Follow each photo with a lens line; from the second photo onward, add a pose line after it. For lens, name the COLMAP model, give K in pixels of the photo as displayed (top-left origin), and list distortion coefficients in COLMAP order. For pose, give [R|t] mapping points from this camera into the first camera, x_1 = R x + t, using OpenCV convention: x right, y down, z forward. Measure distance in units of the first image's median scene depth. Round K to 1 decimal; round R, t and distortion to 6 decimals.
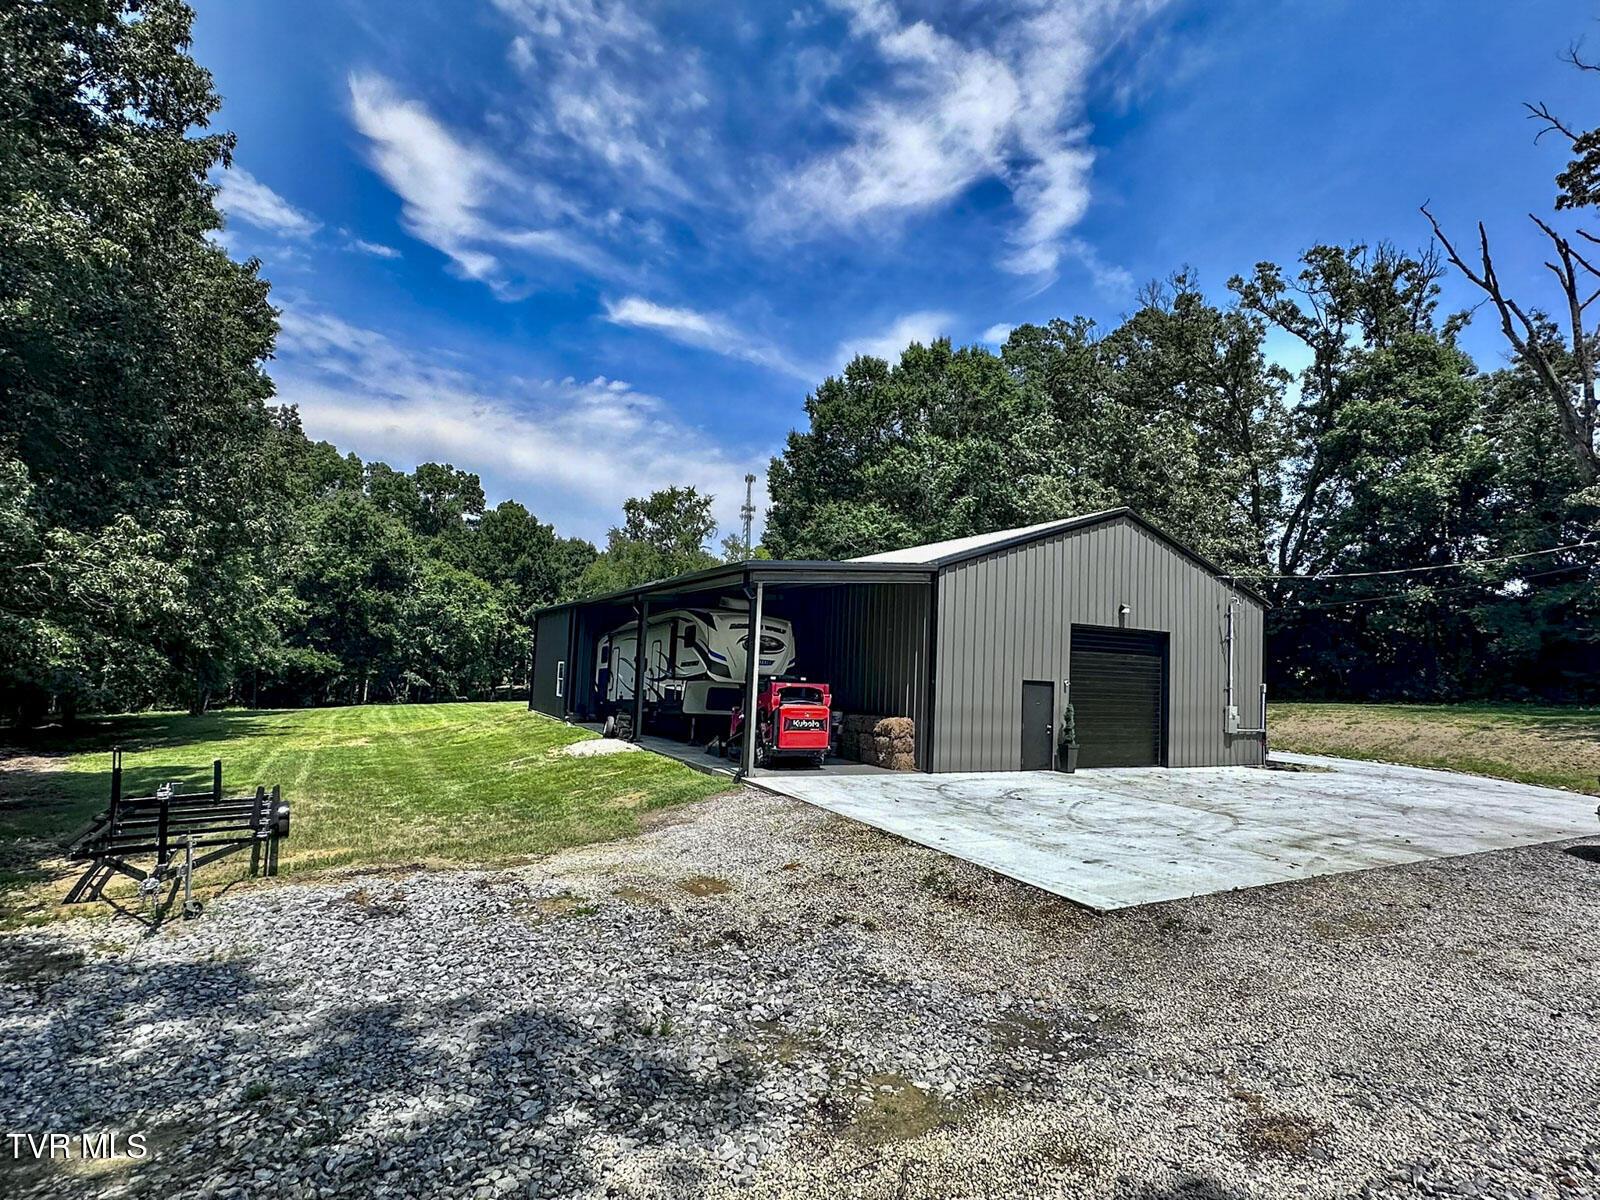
lens RADIAL K [[832.4, 0, 784.0], [0, 832.4, 602.5], [0, 0, 1]] dist [-0.002250, 0.014826]
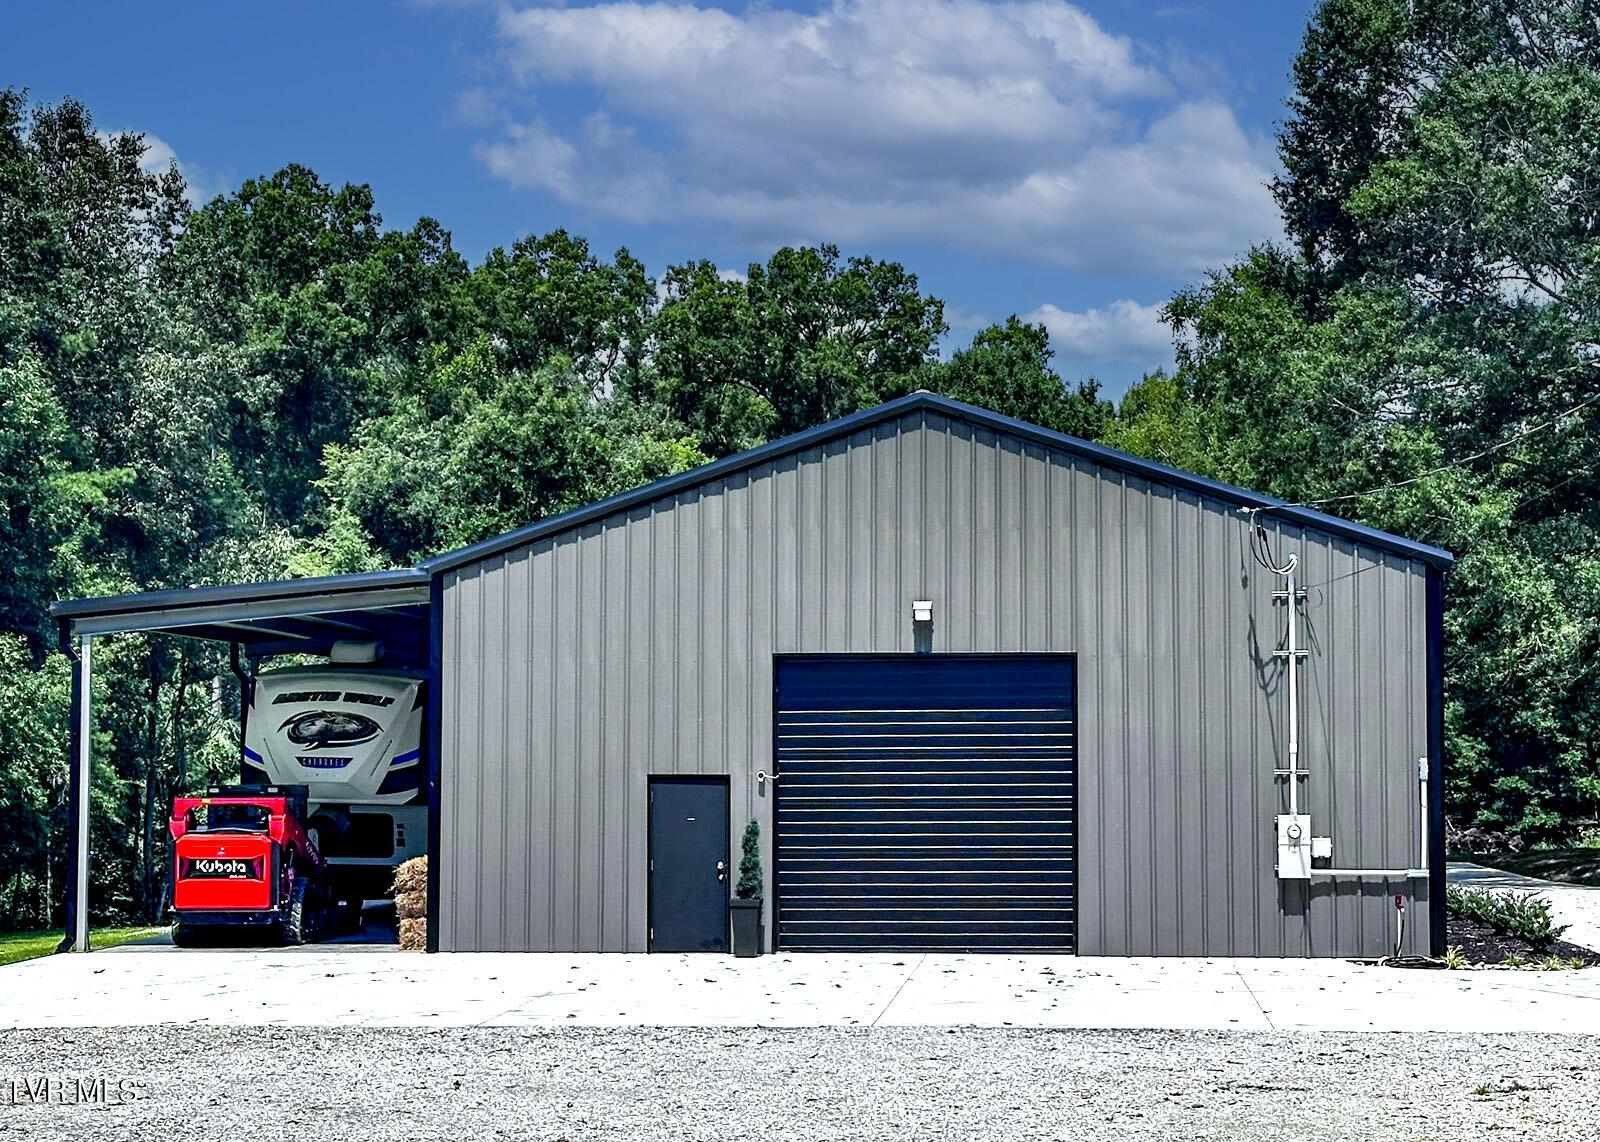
lens RADIAL K [[2929.2, 0, 792.8], [0, 2929.2, 584.1], [0, 0, 1]] dist [0.119425, 0.000000]
pose [[0.838146, -0.077258, -0.539947, 1.104262], [0.080018, 0.996624, -0.018391, 0.014602], [0.539545, -0.027792, 0.841498, -0.372320]]
